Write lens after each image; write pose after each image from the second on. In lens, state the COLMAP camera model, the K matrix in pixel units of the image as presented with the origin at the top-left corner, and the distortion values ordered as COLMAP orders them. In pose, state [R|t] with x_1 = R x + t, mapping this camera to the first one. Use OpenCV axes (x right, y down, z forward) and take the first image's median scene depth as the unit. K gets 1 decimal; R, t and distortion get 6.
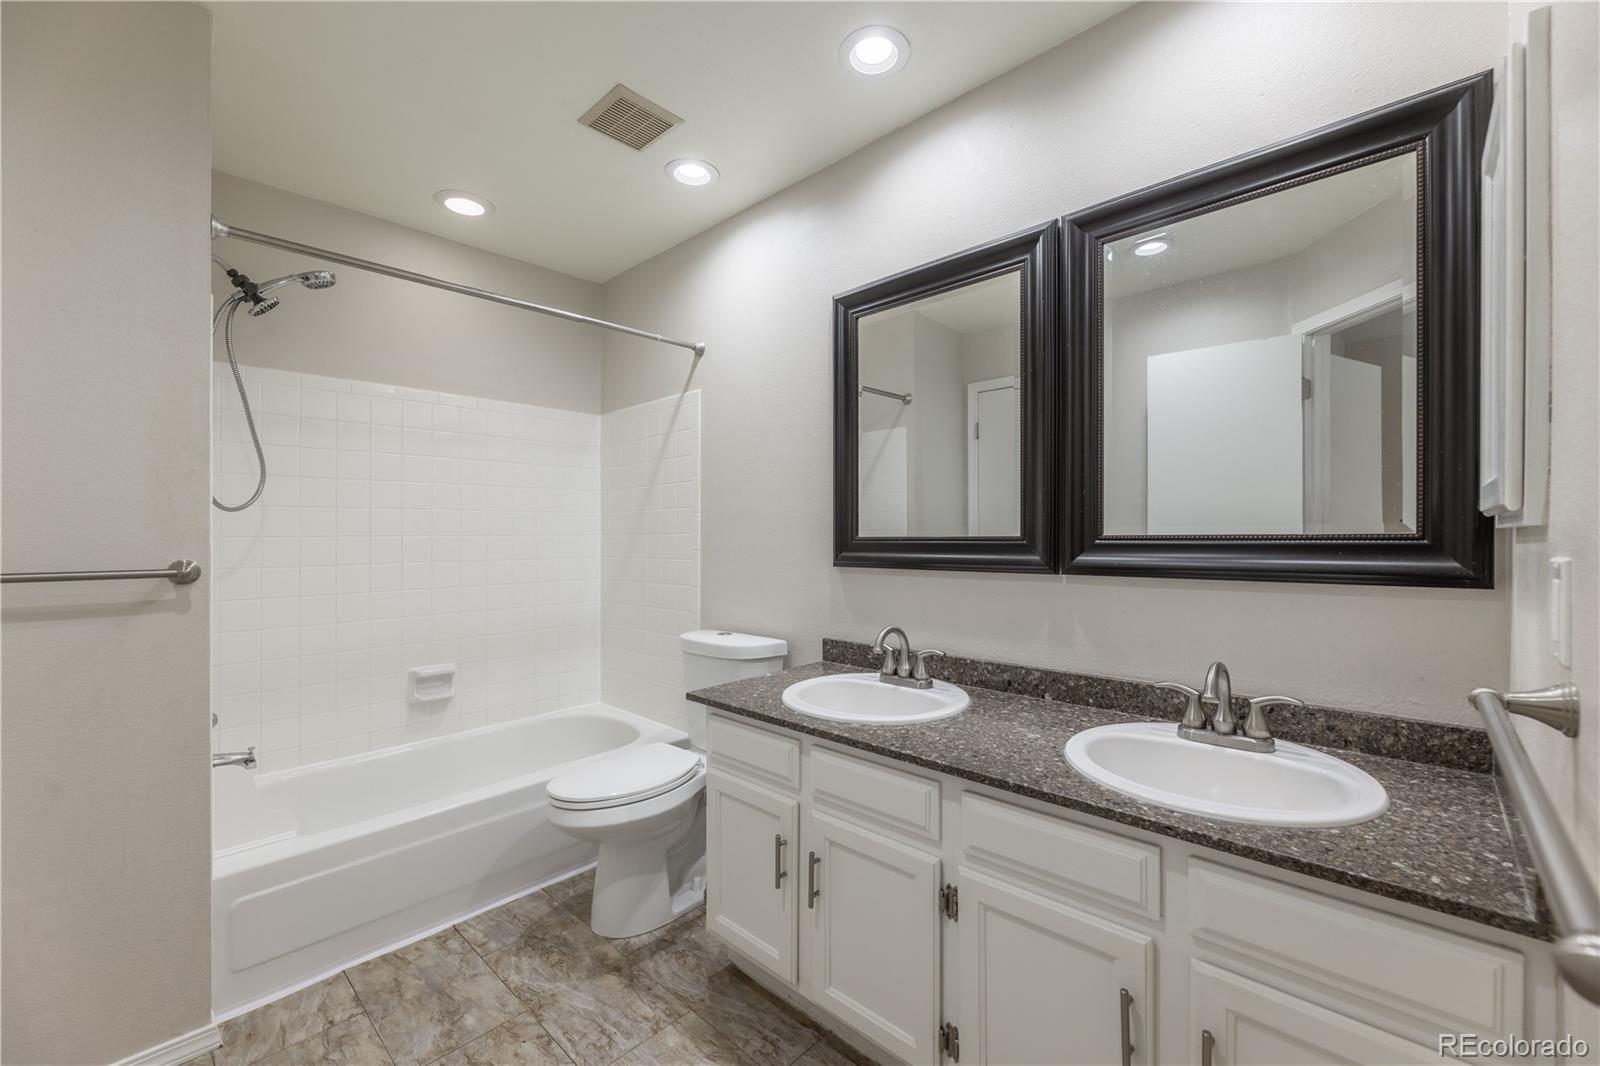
lens RADIAL K [[651.1, 0, 792.3], [0, 651.1, 534.0], [0, 0, 1]] dist [-0.003697, -0.000467]
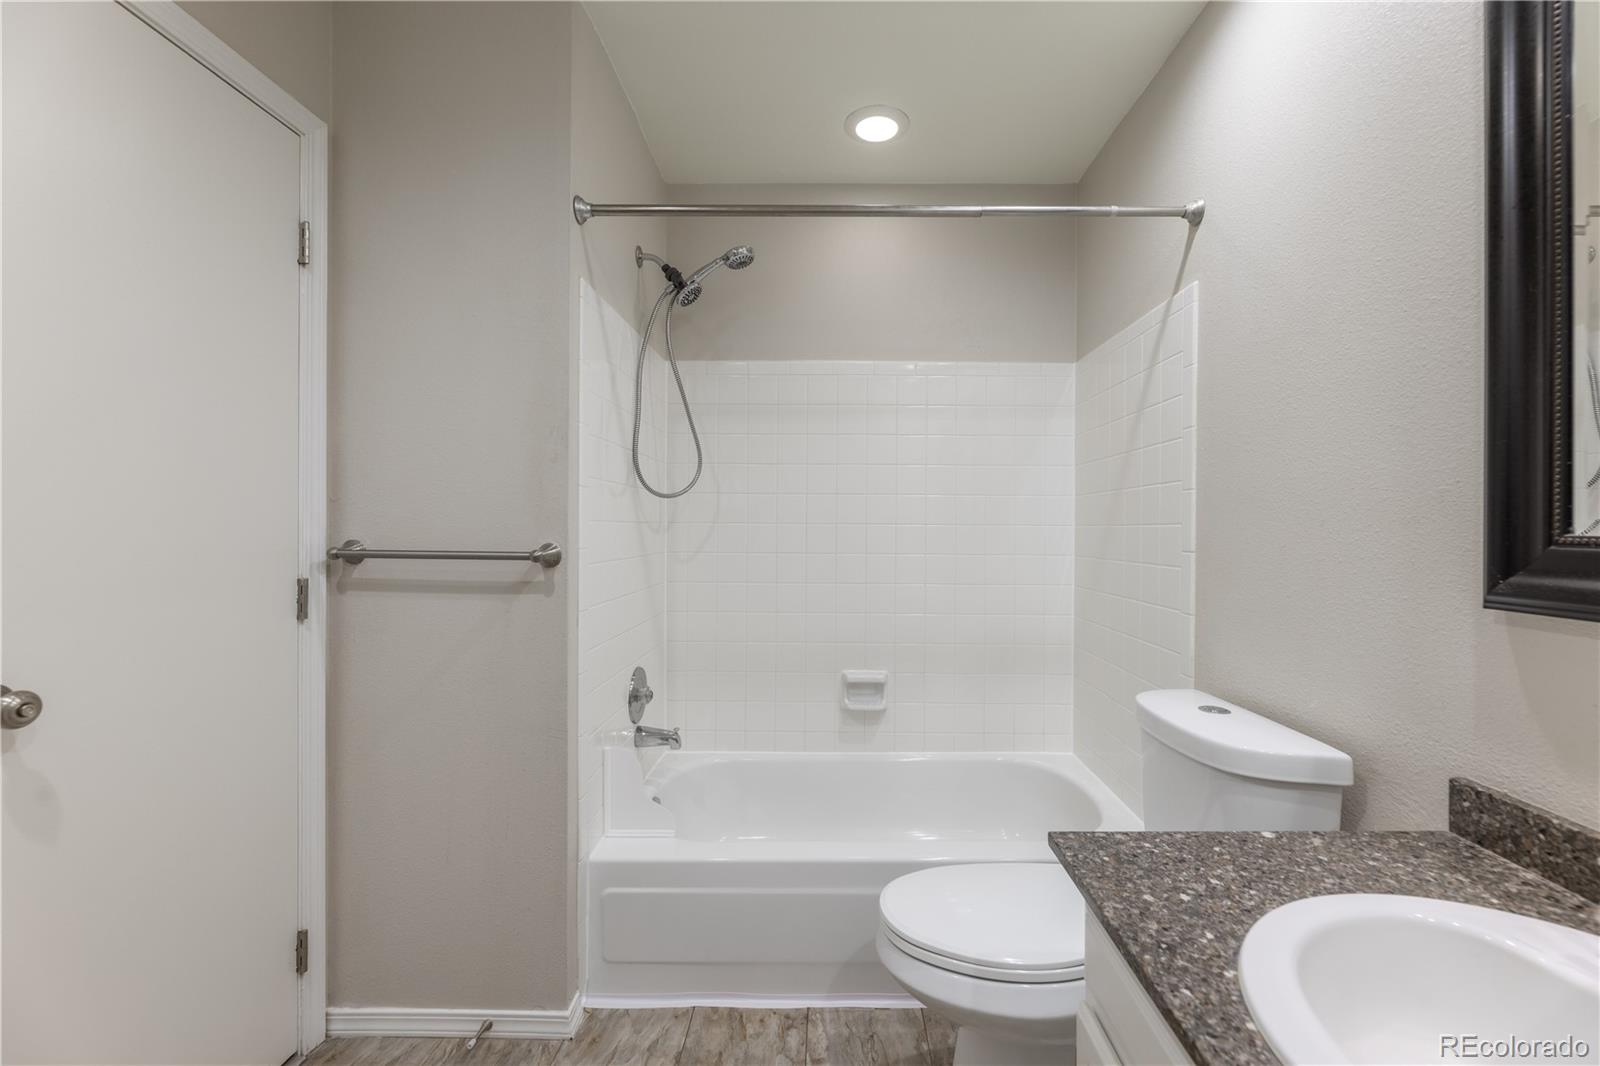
lens RADIAL K [[651.1, 0, 842.2], [0, 651.1, 522.0], [0, 0, 1]] dist [-0.003697, -0.000467]
pose [[0.689671, 0.007214, -0.724087, 0.080695], [-0.011696, 0.999931, -0.001177, 0.001778], [0.724028, 0.009281, 0.689708, 0.445541]]
